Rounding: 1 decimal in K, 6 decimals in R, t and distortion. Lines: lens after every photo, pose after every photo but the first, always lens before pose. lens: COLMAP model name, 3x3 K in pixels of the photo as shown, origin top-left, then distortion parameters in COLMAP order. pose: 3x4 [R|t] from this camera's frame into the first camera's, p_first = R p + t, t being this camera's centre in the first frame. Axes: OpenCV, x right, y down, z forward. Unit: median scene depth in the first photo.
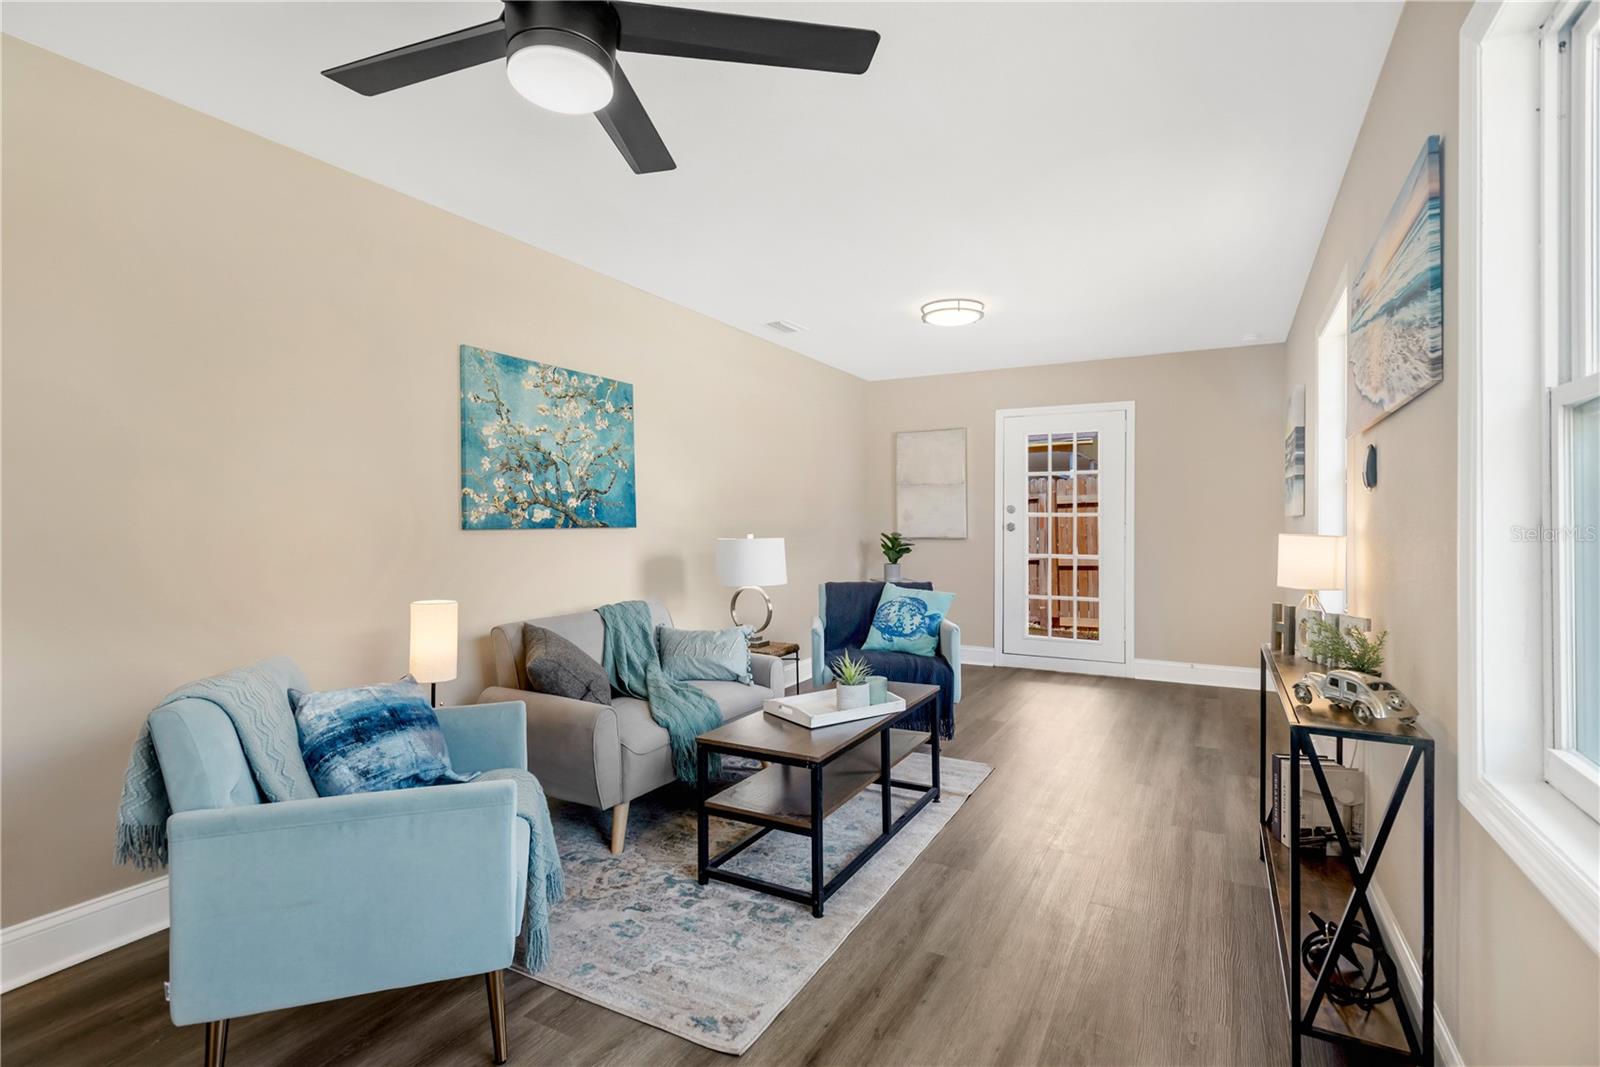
lens RADIAL K [[749.6, 0, 801.4], [0, 749.6, 523.7], [0, 0, 1]] dist [0.003227, -0.000714]
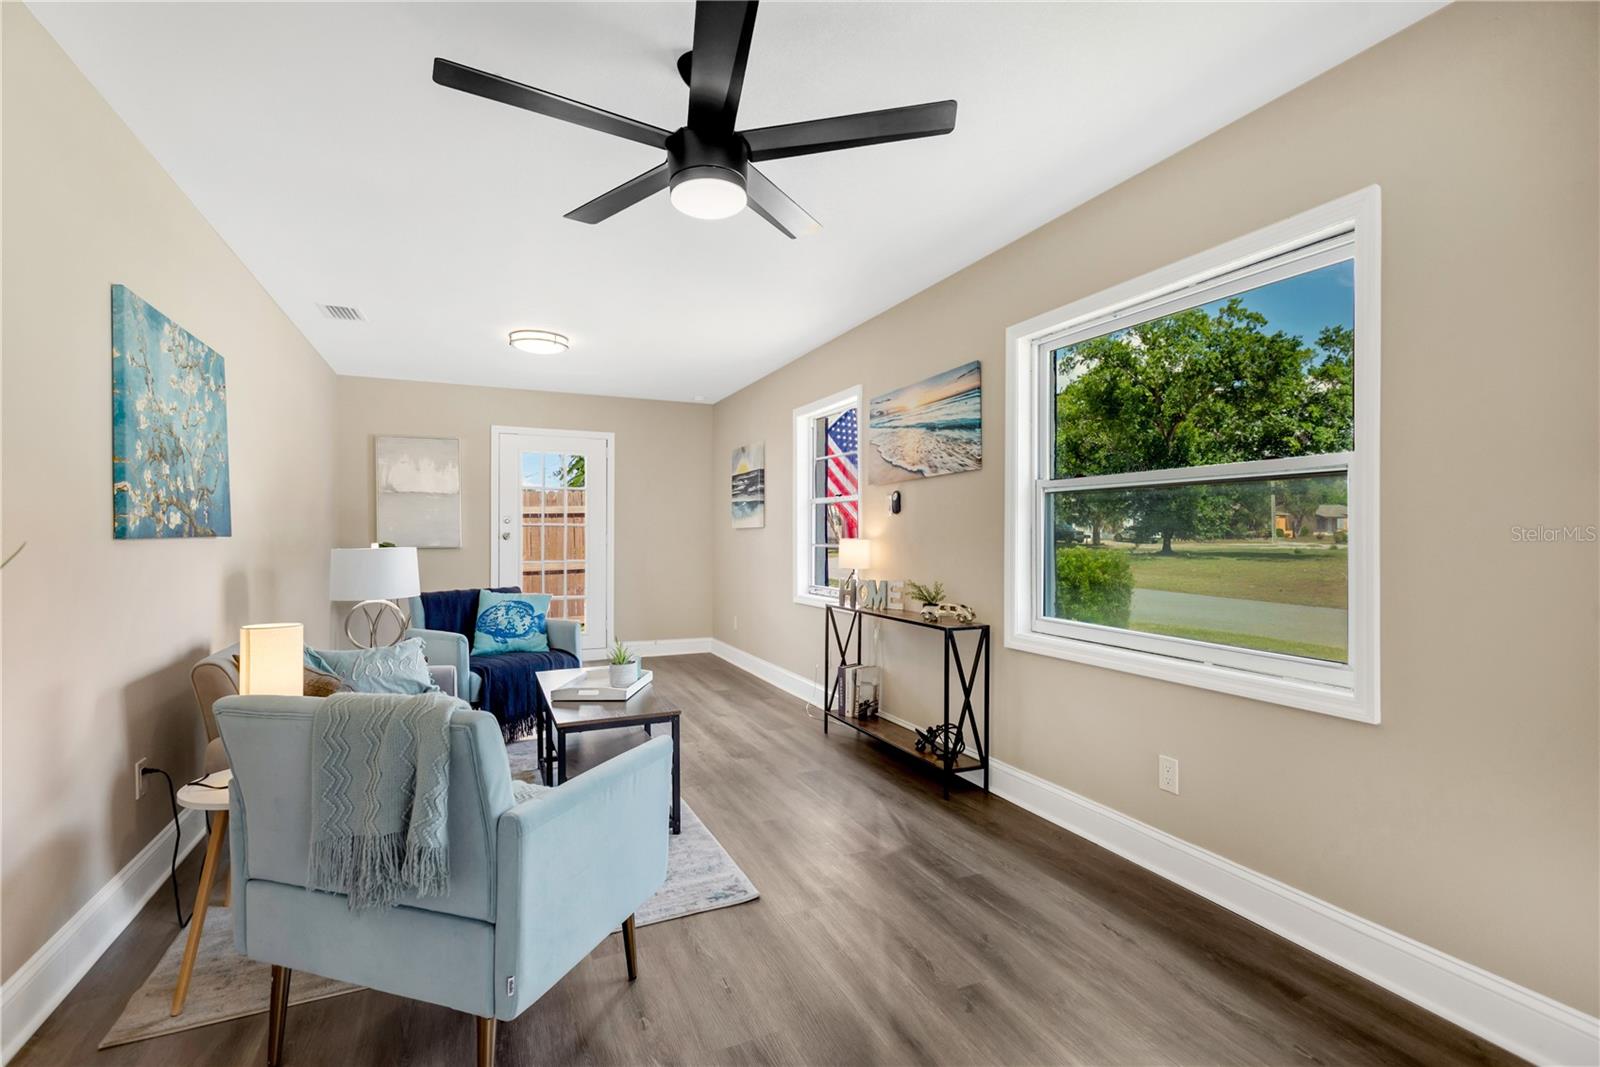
lens RADIAL K [[749.6, 0, 803.8], [0, 749.6, 536.8], [0, 0, 1]] dist [0.003227, -0.000714]
pose [[0.600215, -0.003173, 0.799833, -0.518810], [-0.000158, 0.999992, 0.004085, 0.002230], [-0.799839, -0.002578, 0.600209, 0.026632]]
